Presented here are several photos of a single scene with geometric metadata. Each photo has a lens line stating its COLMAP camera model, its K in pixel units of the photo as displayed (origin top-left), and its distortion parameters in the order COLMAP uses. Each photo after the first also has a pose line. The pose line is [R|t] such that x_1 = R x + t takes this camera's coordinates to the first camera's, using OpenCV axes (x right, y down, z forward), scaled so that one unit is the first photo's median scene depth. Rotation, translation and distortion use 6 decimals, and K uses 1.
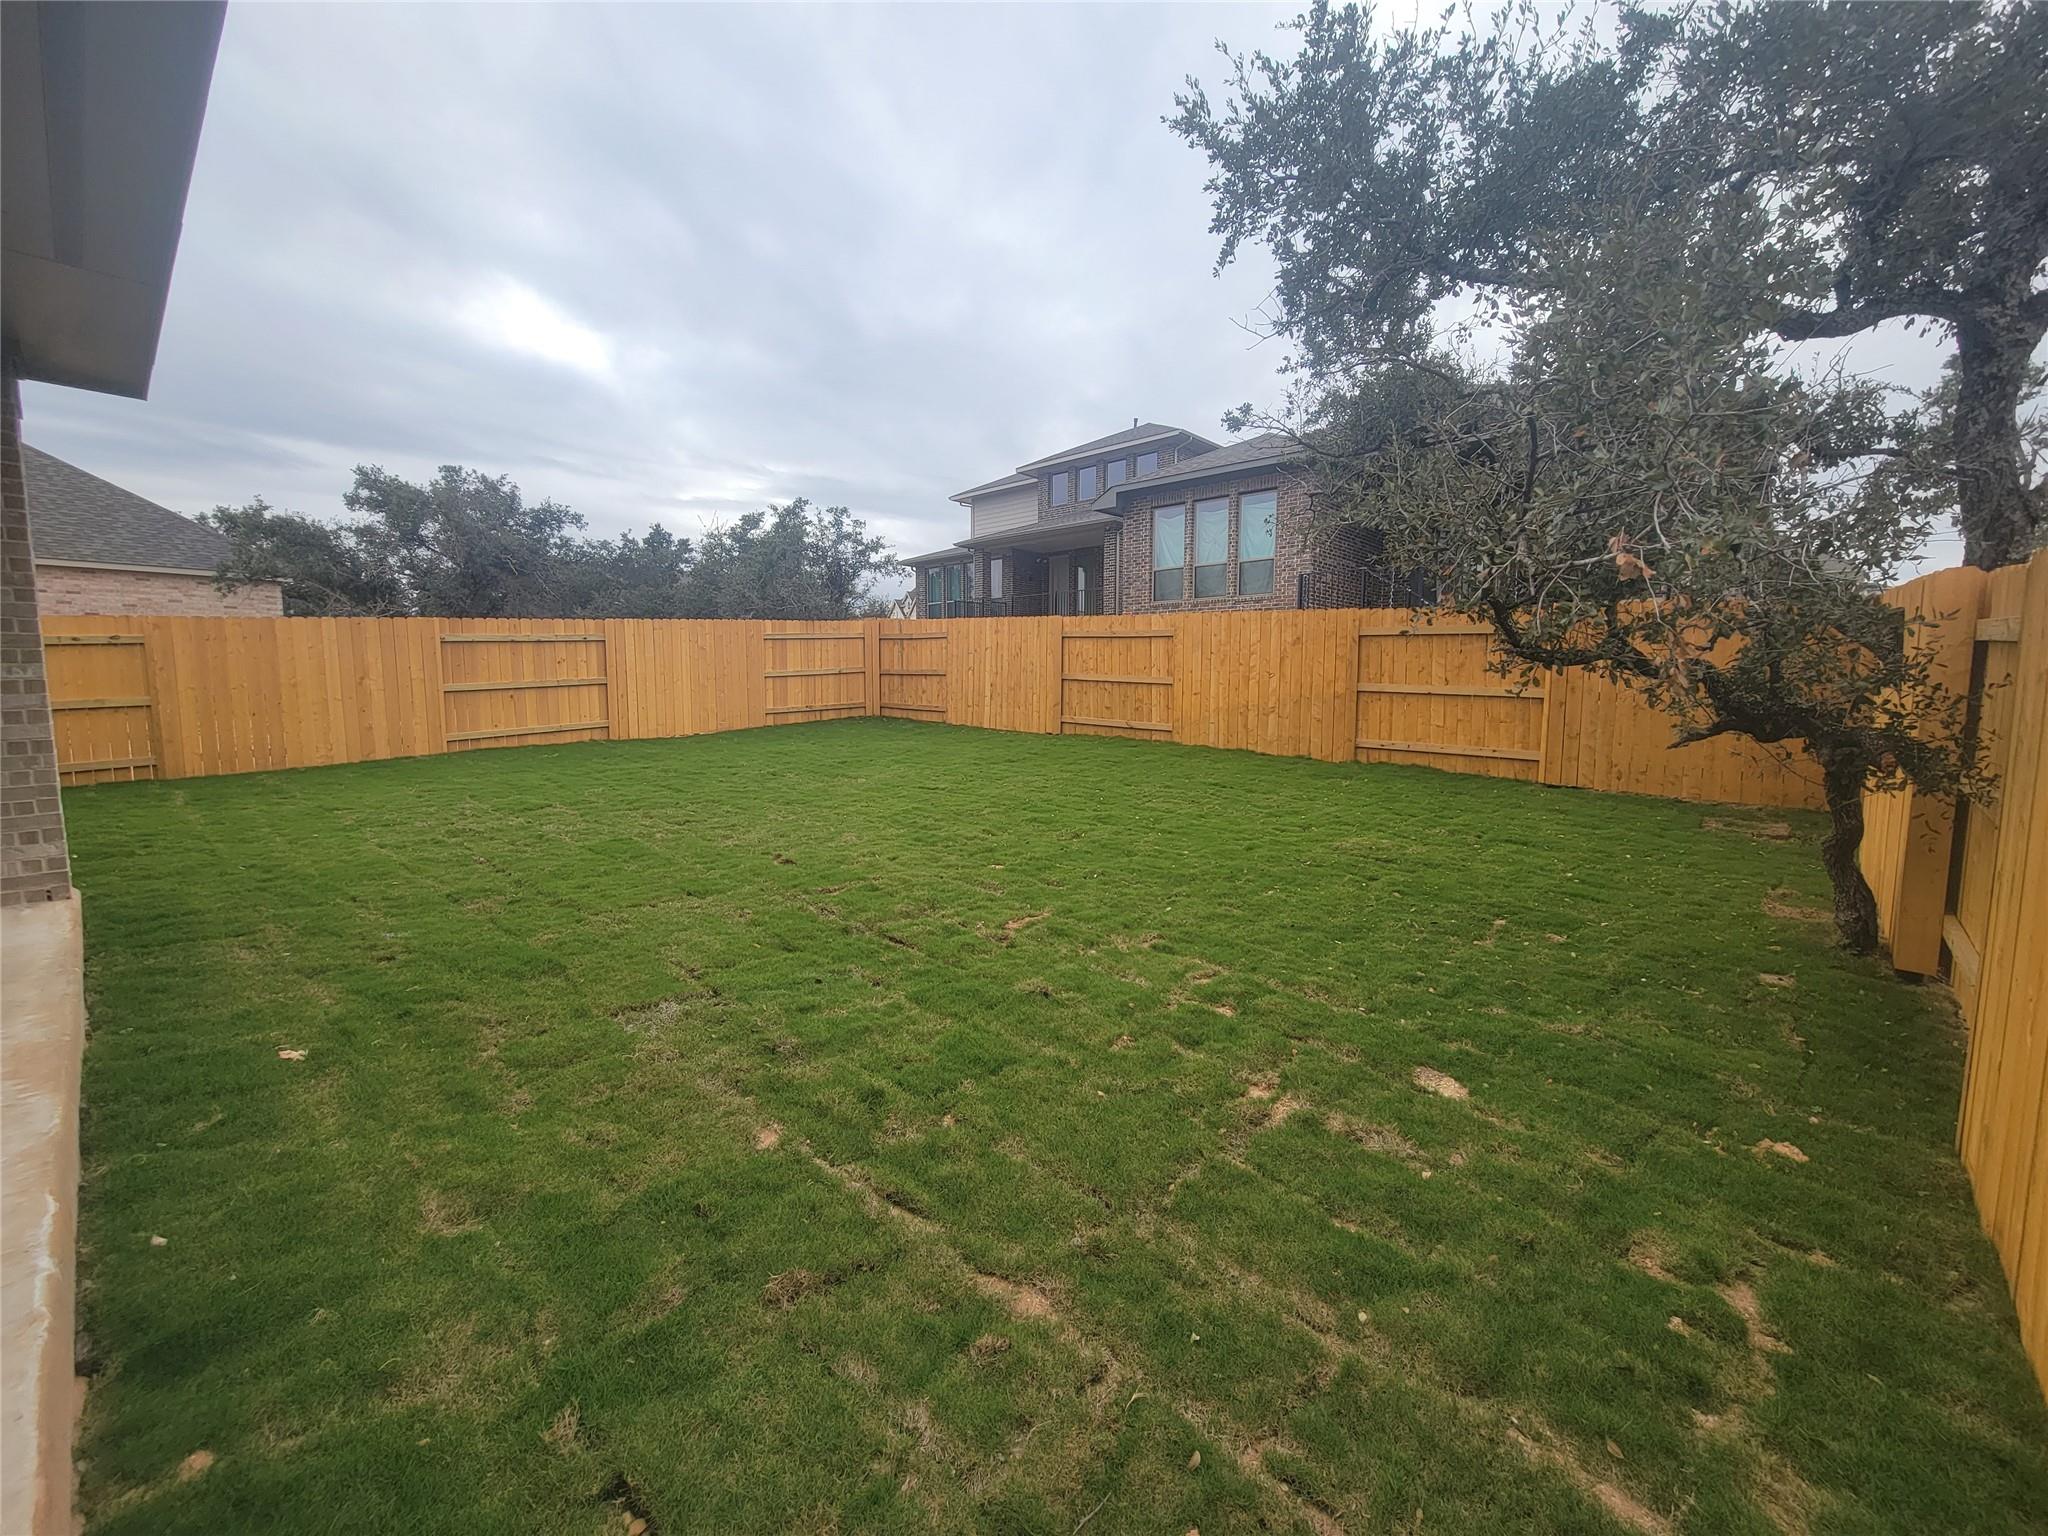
lens RADIAL K [[829.9, 0, 1035.6], [0, 829.9, 769.7], [0, 0, 1]] dist [0.004867, -0.003914]
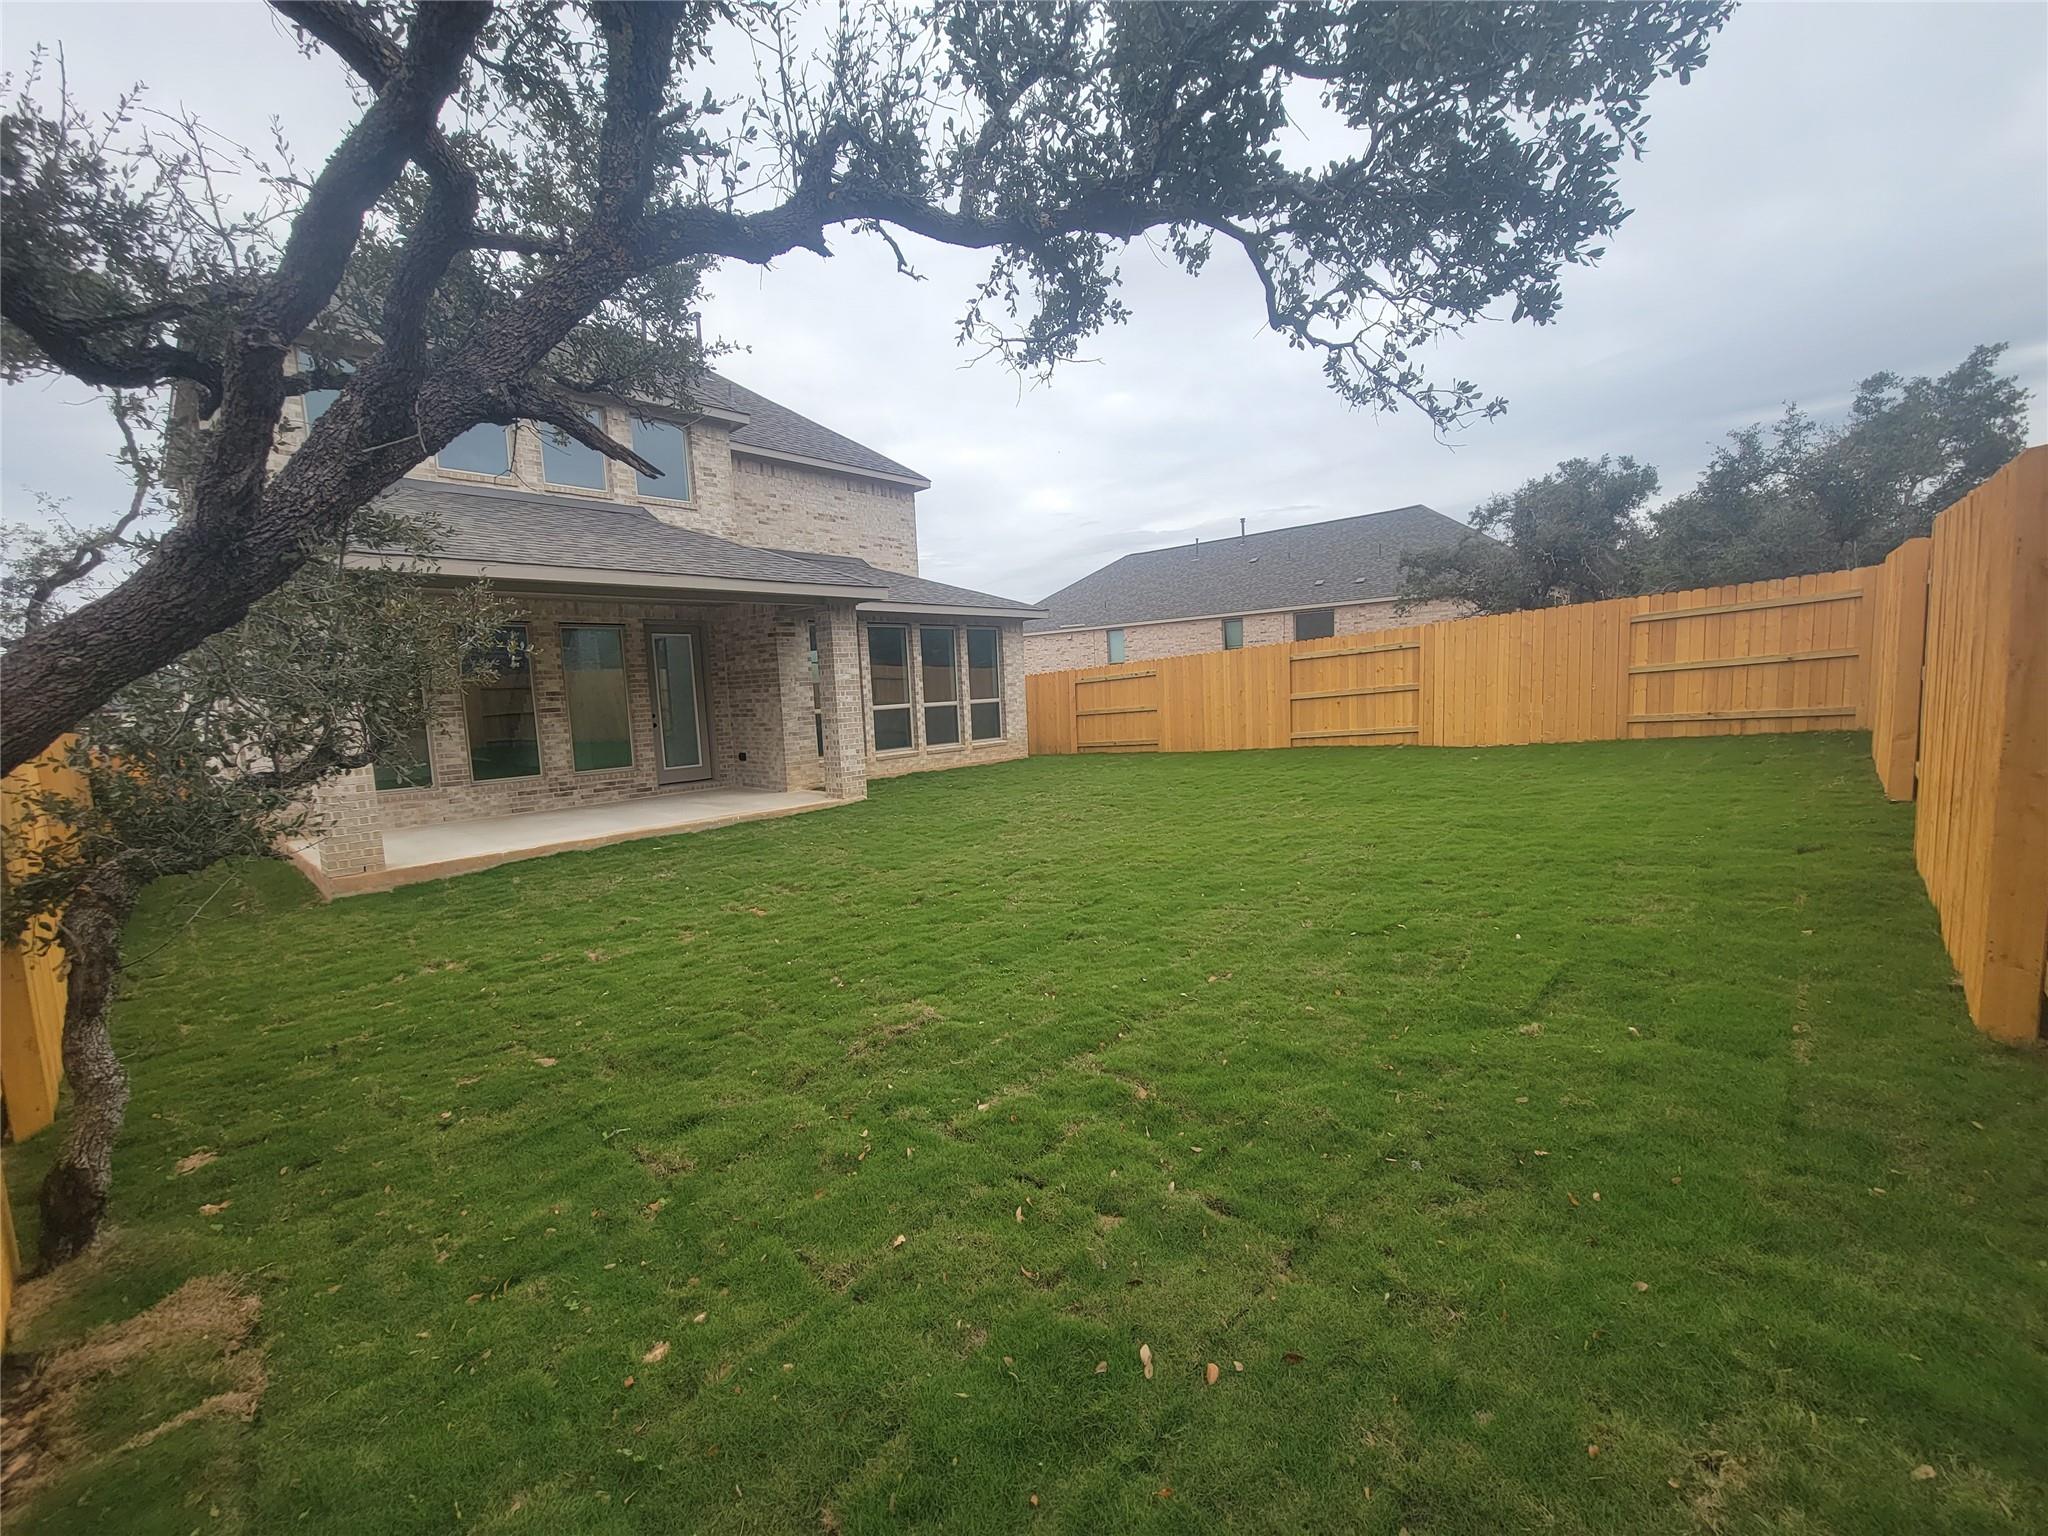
lens RADIAL K [[829.9, 0, 1035.6], [0, 829.9, 769.7], [0, 0, 1]] dist [0.004867, -0.003914]
pose [[-0.016948, 0.100206, -0.994822, 0.490332], [-0.055484, 0.993338, 0.101002, -0.080568], [0.998316, 0.056909, -0.011275, 0.538639]]
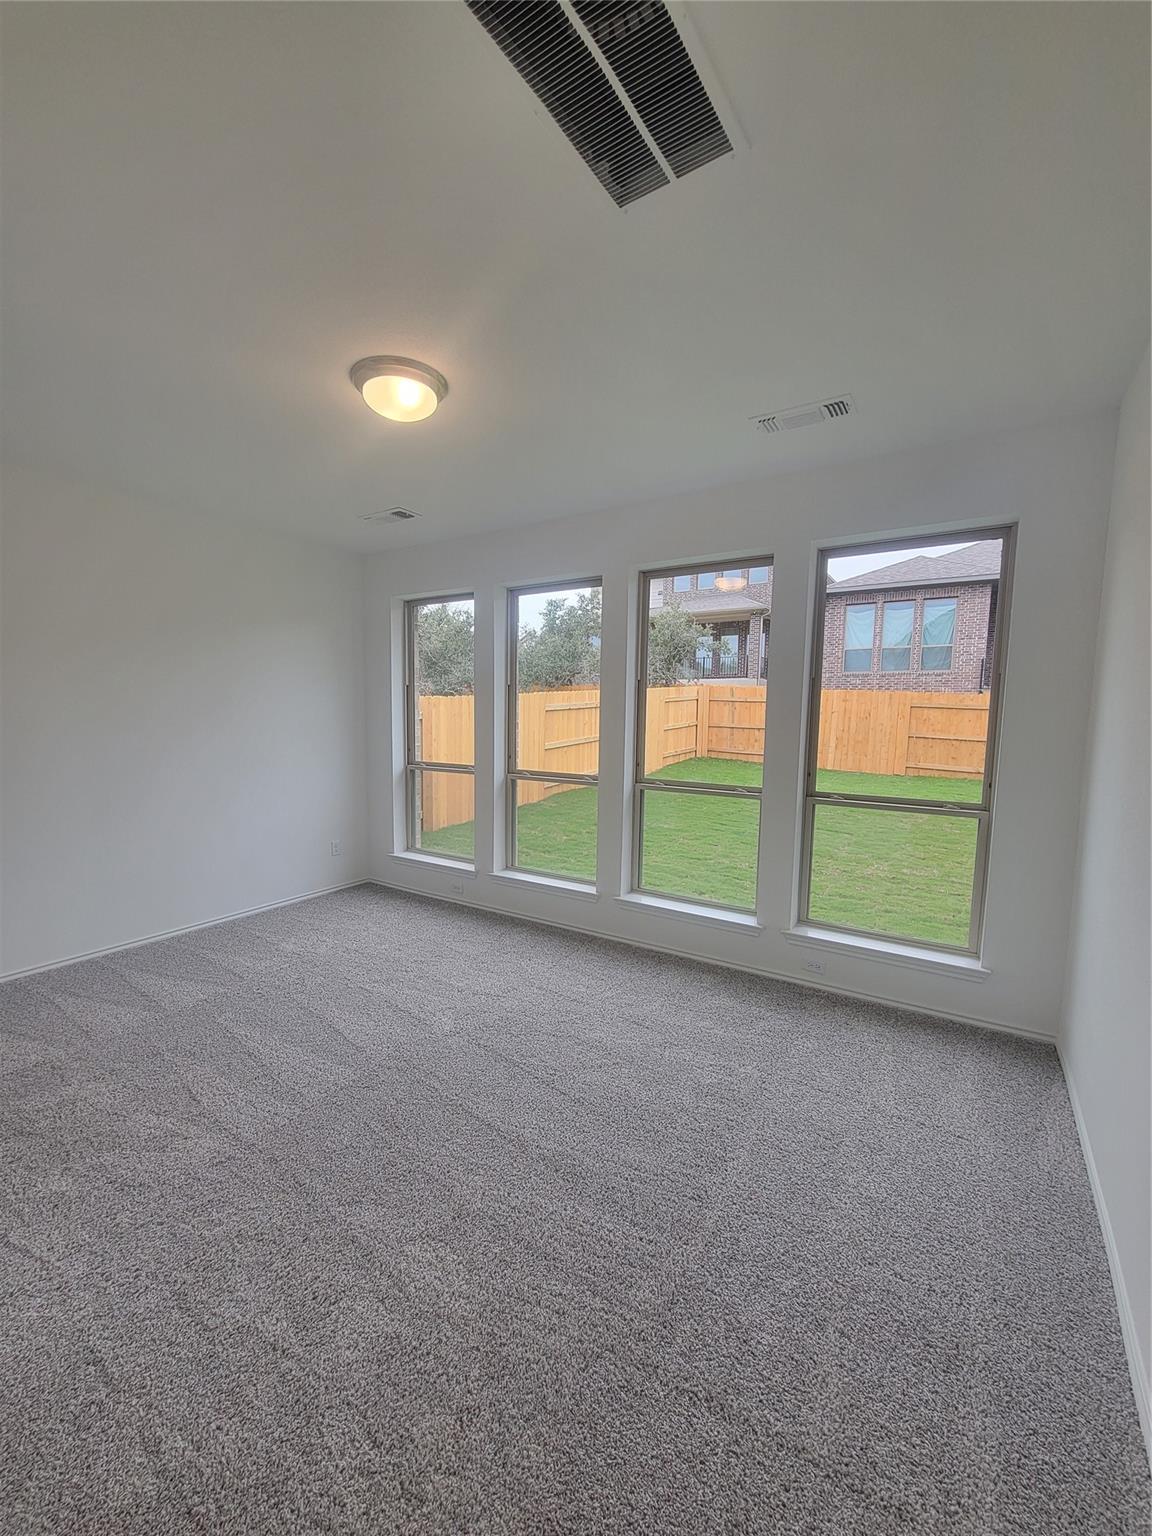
lens RADIAL K [[622.4, 0, 572.0], [0, 622.4, 774.9], [0, 0, 1]] dist [0.004867, -0.003914]
pose [[0.988864, -0.006220, 0.148689, -0.691532], [0.005879, 0.999979, 0.002734, -0.050802], [-0.148703, -0.001829, 0.988880, 0.043829]]
